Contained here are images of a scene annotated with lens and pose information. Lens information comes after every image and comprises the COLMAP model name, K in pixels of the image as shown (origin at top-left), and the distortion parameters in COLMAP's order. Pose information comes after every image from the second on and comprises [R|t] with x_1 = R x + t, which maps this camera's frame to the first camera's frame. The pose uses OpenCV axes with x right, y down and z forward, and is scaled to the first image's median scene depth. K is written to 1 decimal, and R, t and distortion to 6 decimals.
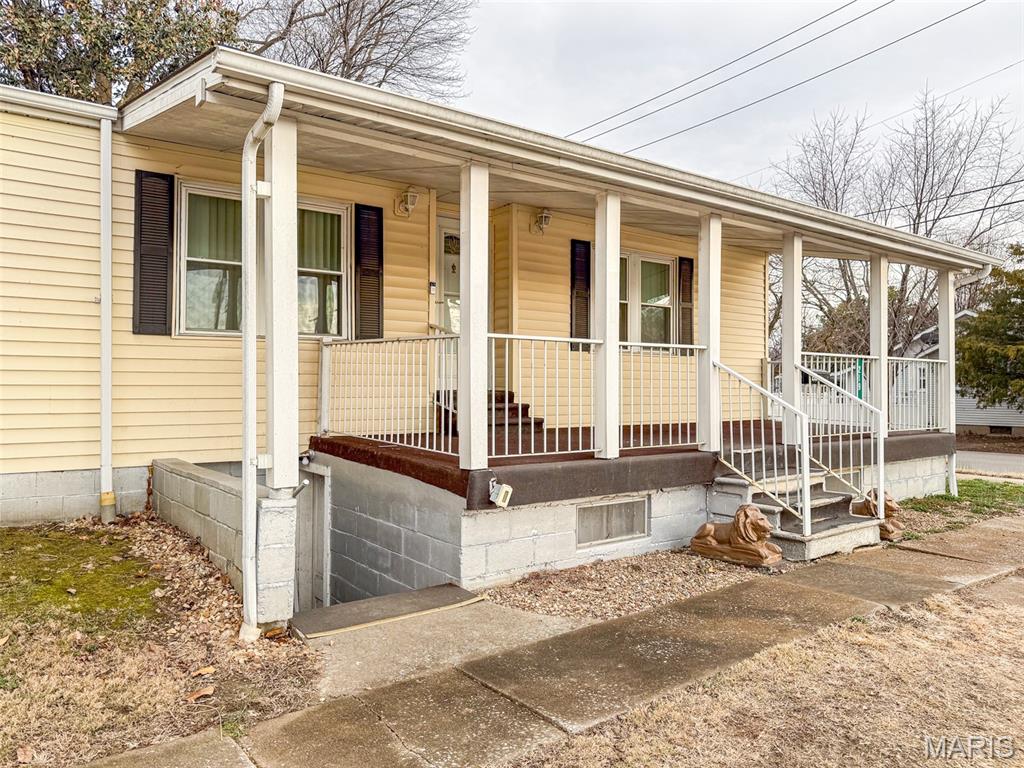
lens RADIAL K [[721.1, 0, 506.0], [0, 721.1, 389.0], [0, 0, 1]] dist [-0.001472, -0.002147]
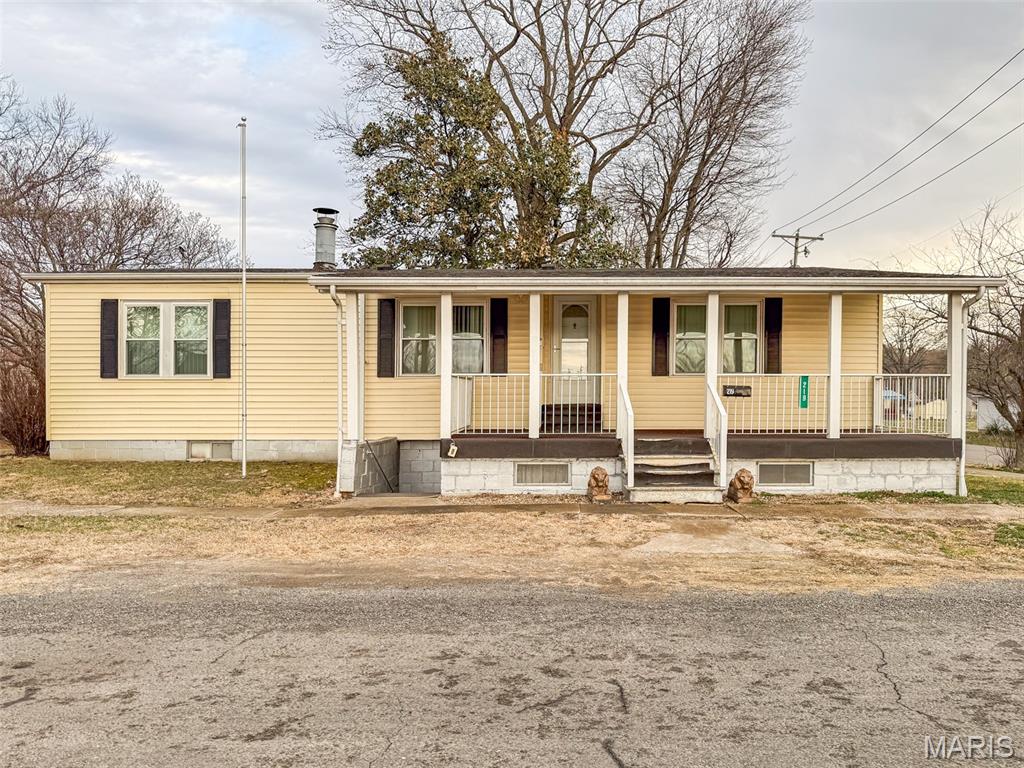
lens RADIAL K [[721.1, 0, 569.5], [0, 721.1, 439.2], [0, 0, 1]] dist [-0.001472, -0.002147]
pose [[0.817414, 0.020207, -0.575697, 1.090235], [0.002405, 0.999256, 0.038487, 0.023888], [0.576046, -0.032844, 0.816757, -0.383258]]
